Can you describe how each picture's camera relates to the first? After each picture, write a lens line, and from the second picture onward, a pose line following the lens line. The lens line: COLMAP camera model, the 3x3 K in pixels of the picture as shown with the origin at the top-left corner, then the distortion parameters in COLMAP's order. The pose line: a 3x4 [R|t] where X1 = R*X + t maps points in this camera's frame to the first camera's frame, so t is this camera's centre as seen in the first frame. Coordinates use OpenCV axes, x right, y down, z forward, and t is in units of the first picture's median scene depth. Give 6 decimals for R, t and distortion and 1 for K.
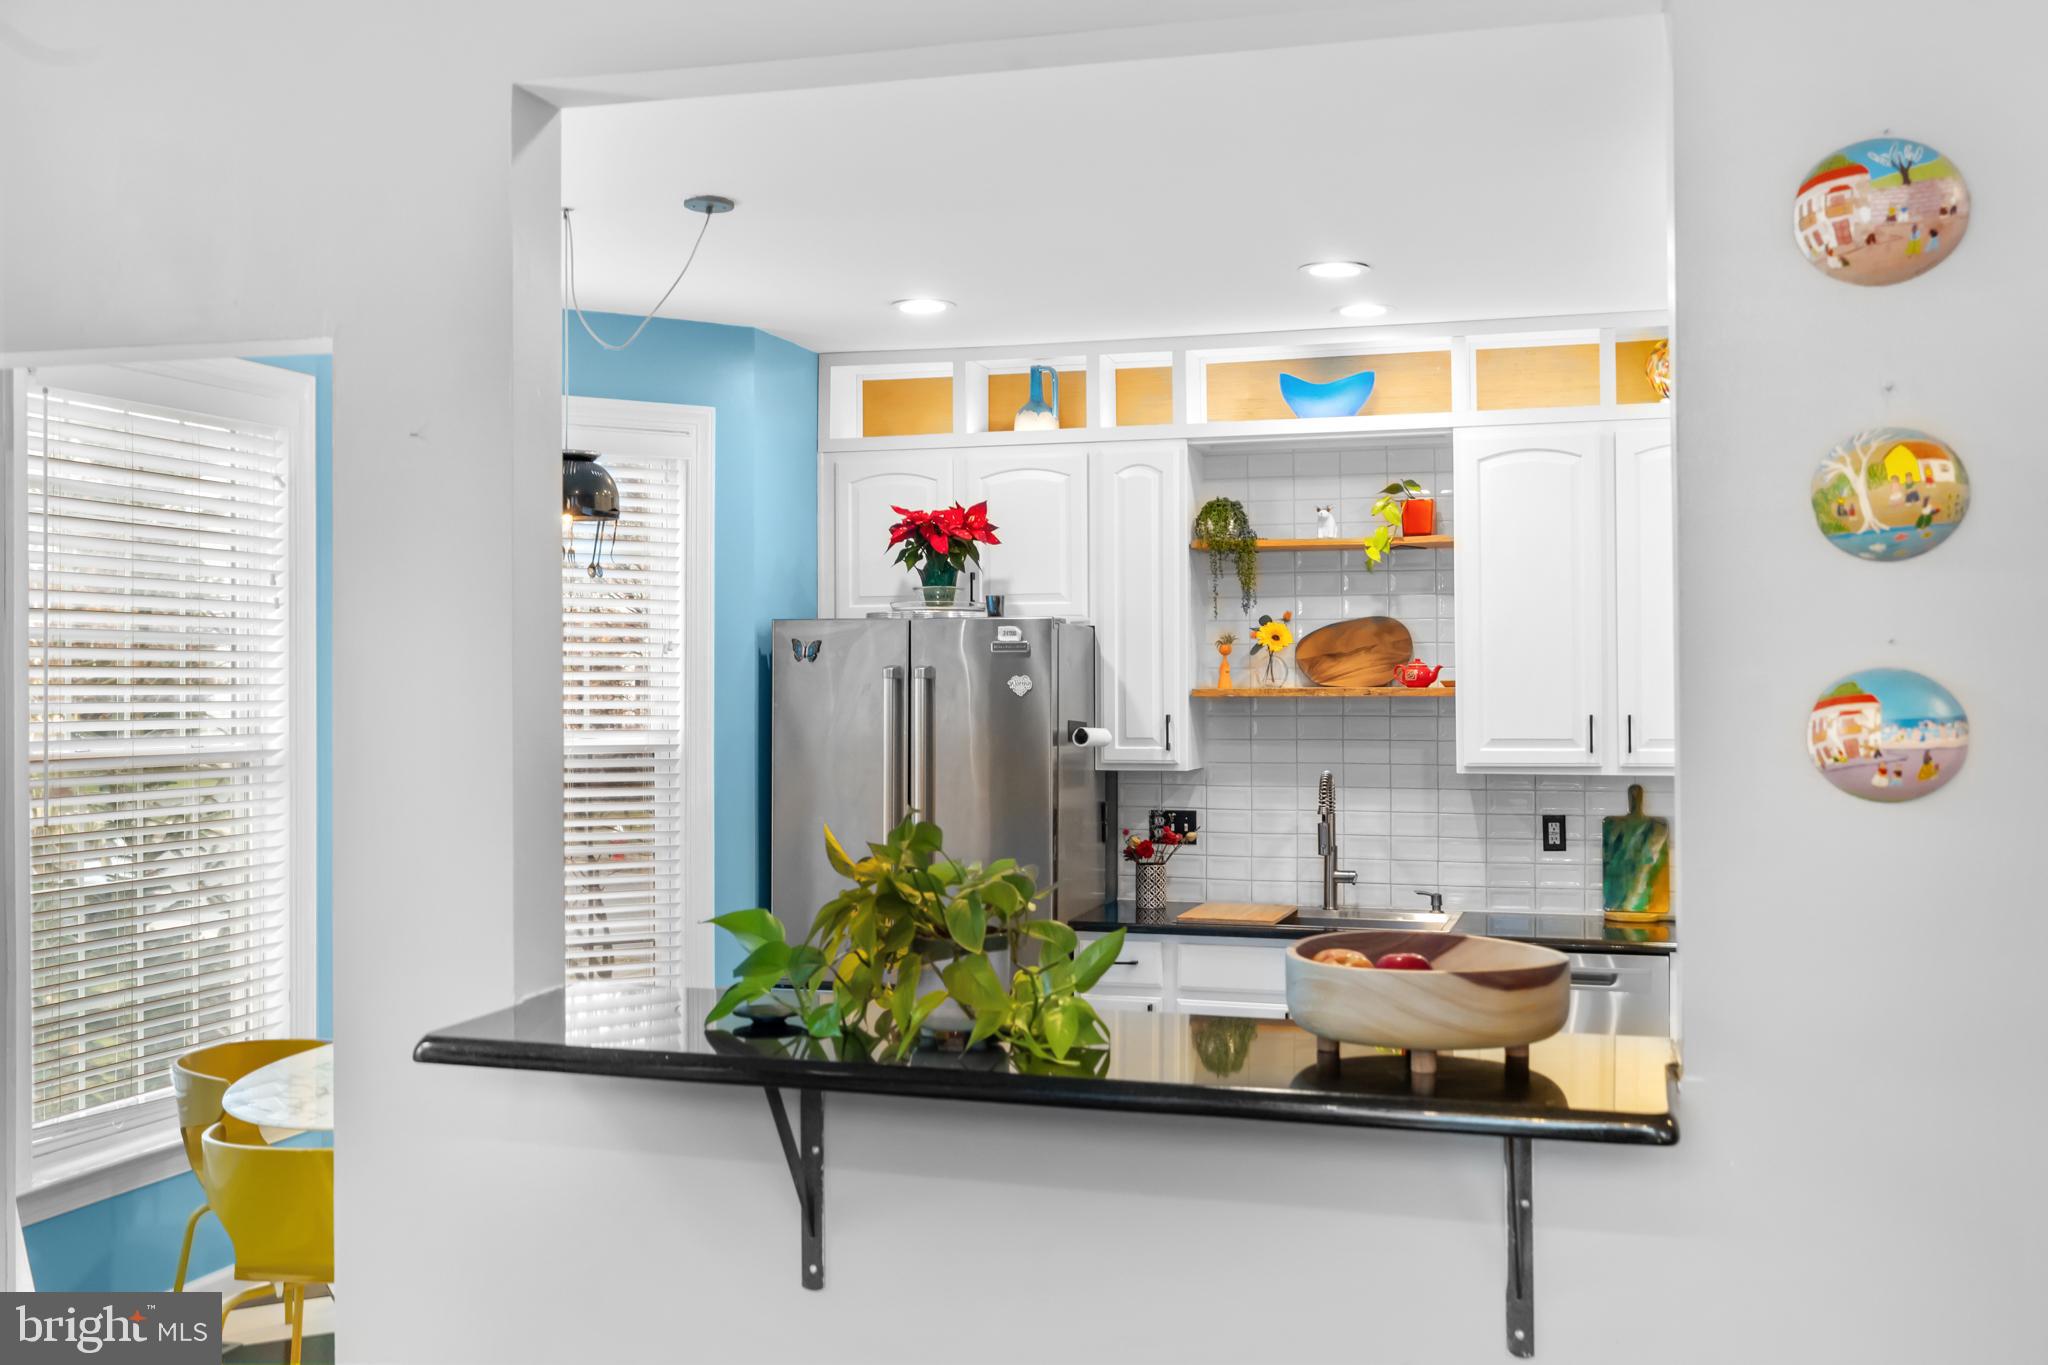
lens RADIAL K [[1978.0, 0, 1019.0], [0, 1978.0, 673.9], [0, 0, 1]] dist [-0.041551, -0.000574]
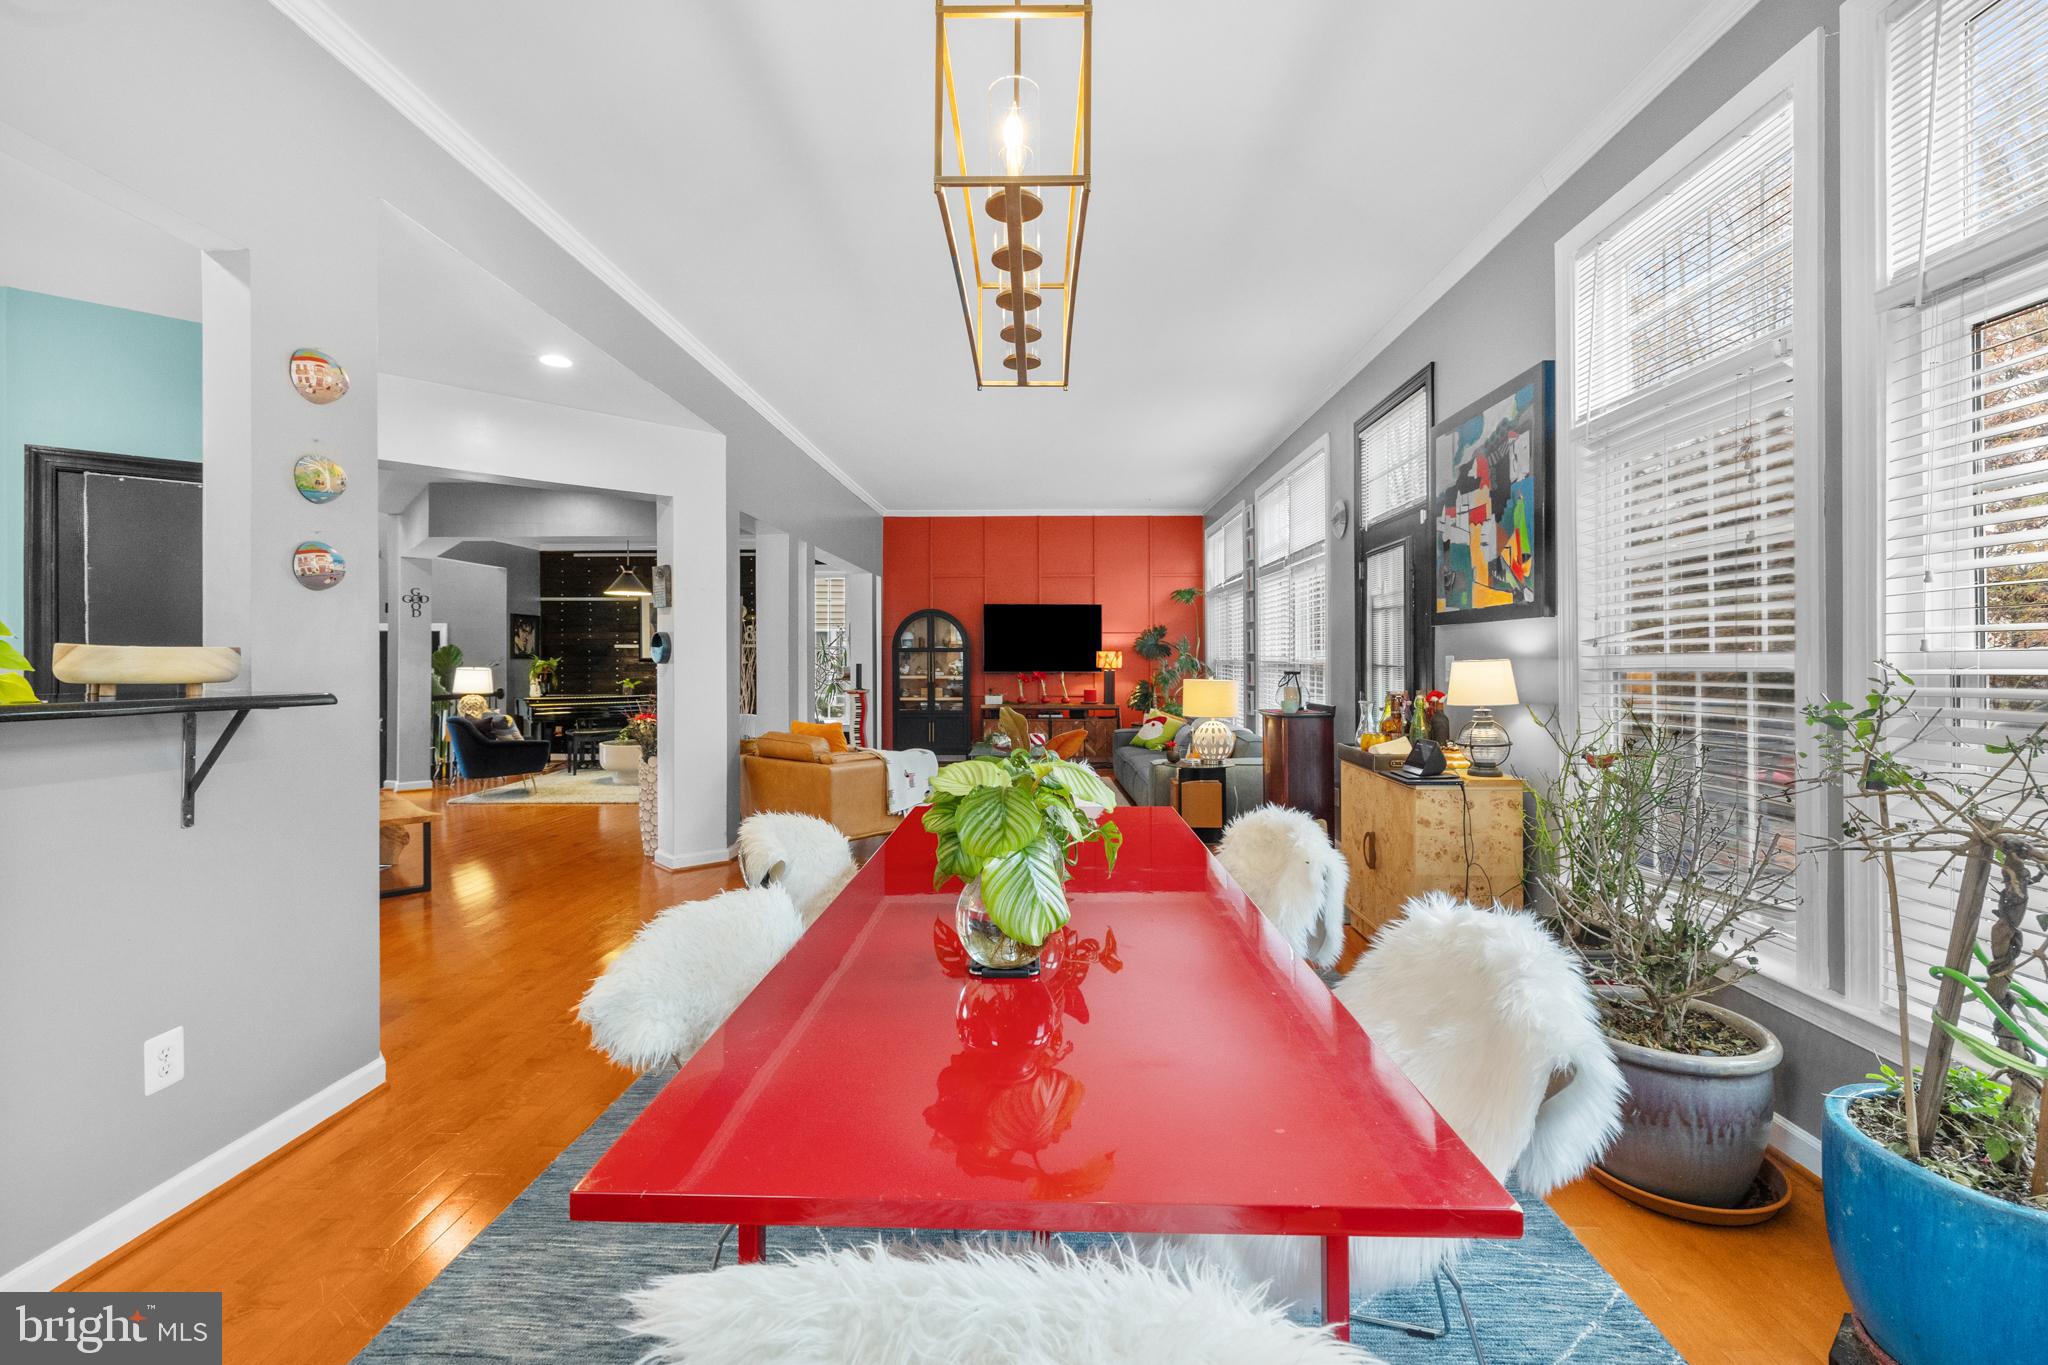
lens RADIAL K [[867.5, 0, 1015.1], [0, 867.5, 657.8], [0, 0, 1]] dist [-0.000355, -0.000062]
pose [[-0.258635, 0.006937, 0.965950, -0.314390], [-0.005713, 0.999946, -0.008711, 0.052263], [-0.965958, -0.007771, -0.258581, 0.114877]]
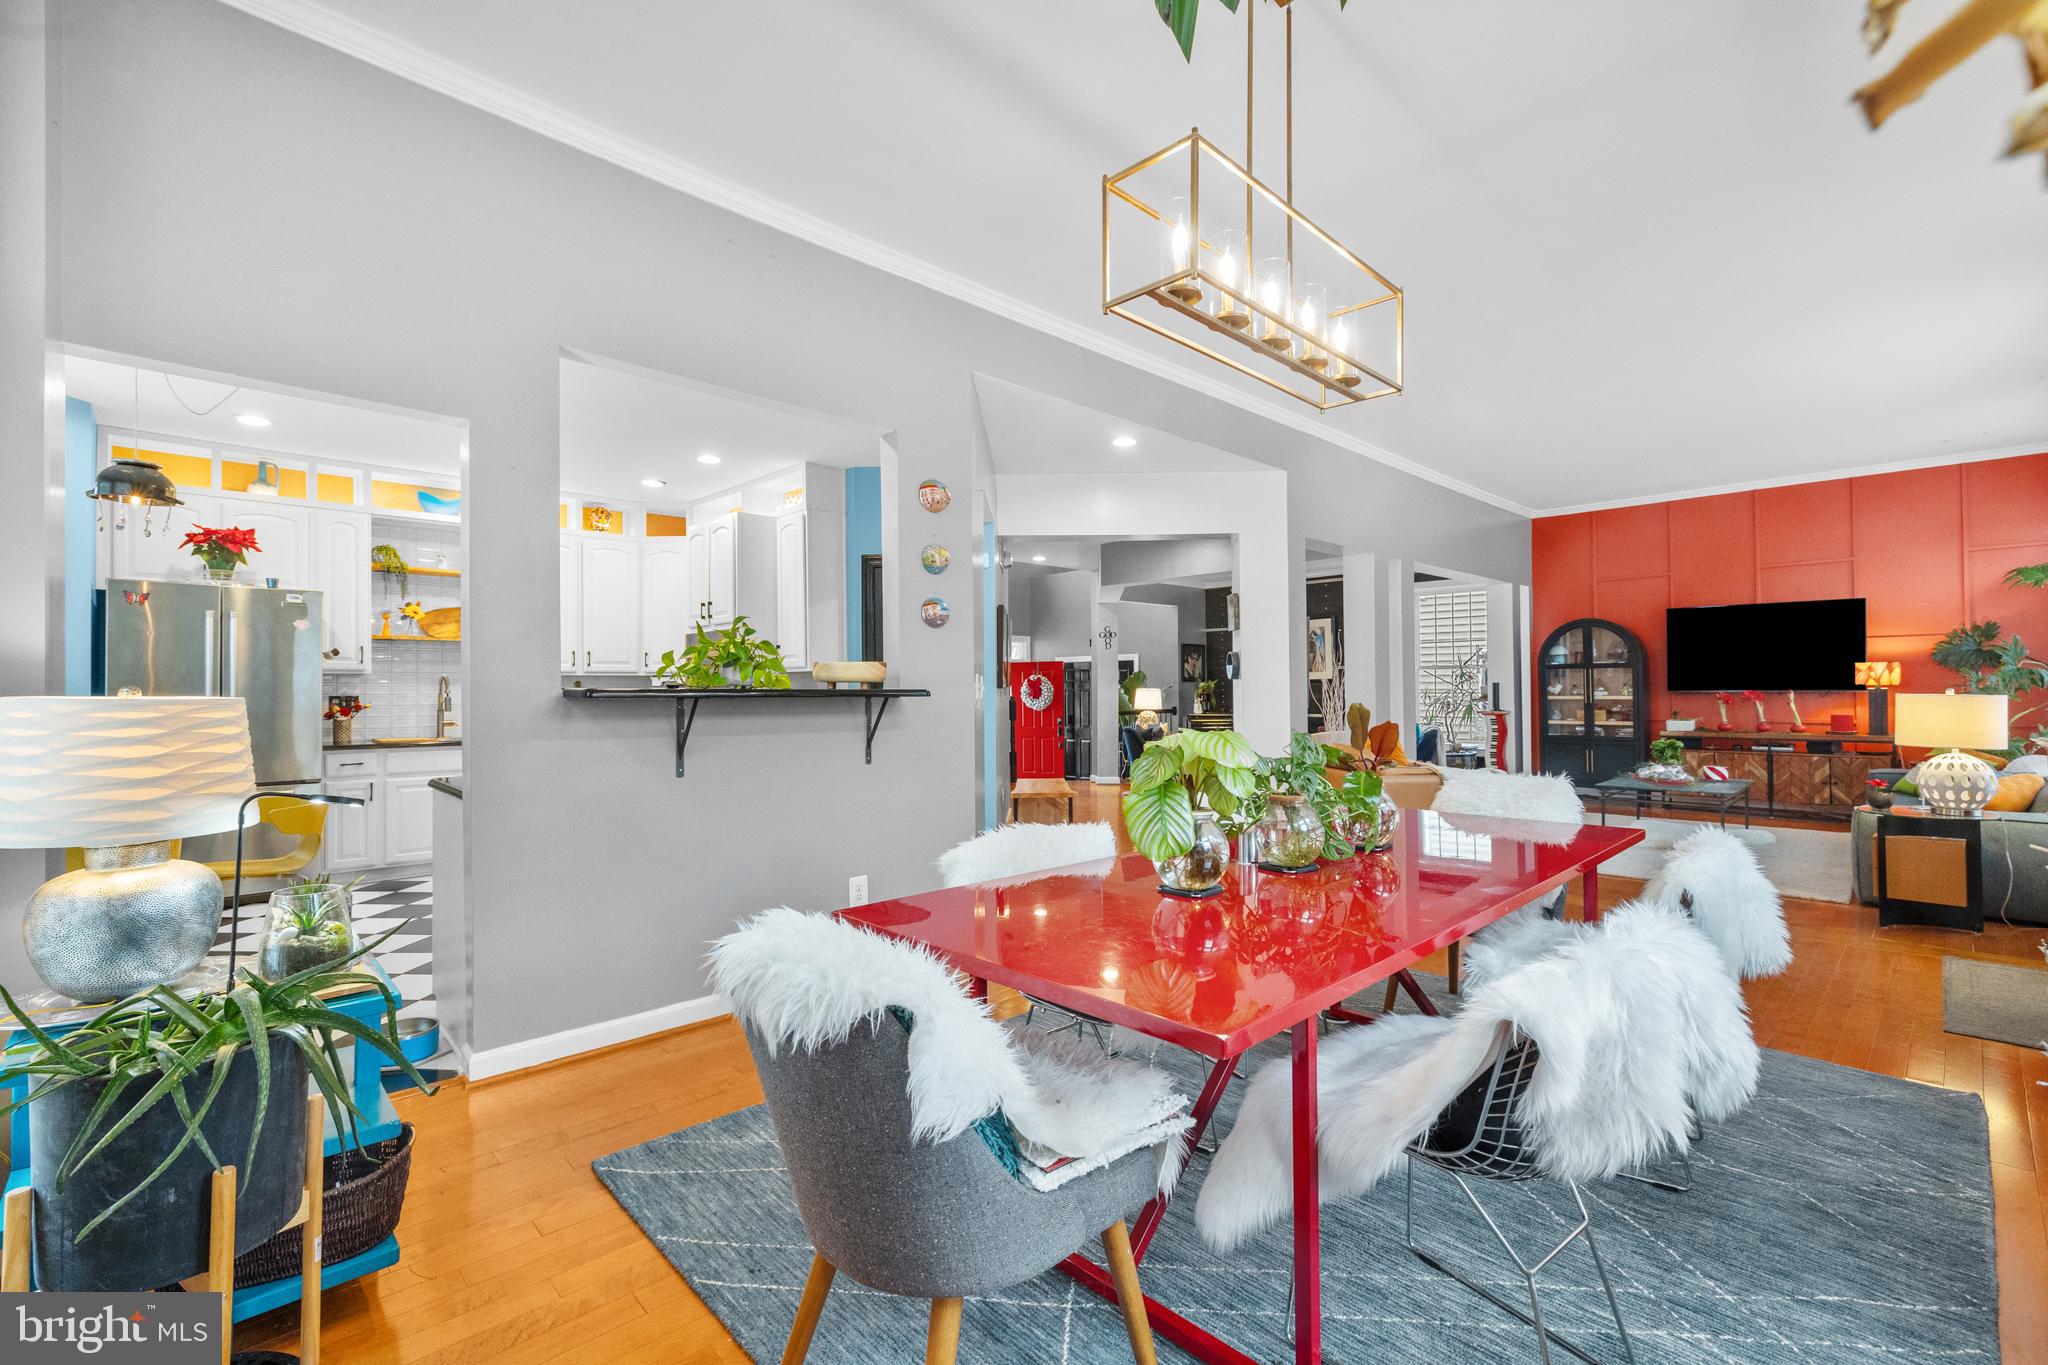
lens RADIAL K [[873.5, 0, 1027.9], [0, 873.5, 680.9], [0, 0, 1]] dist [-0.004887, 0.000071]
pose [[0.488692, 0.010287, 0.872396, -0.376141], [-0.001824, 0.999940, -0.010769, 0.065289], [-0.872454, 0.003672, 0.488682, -0.048080]]
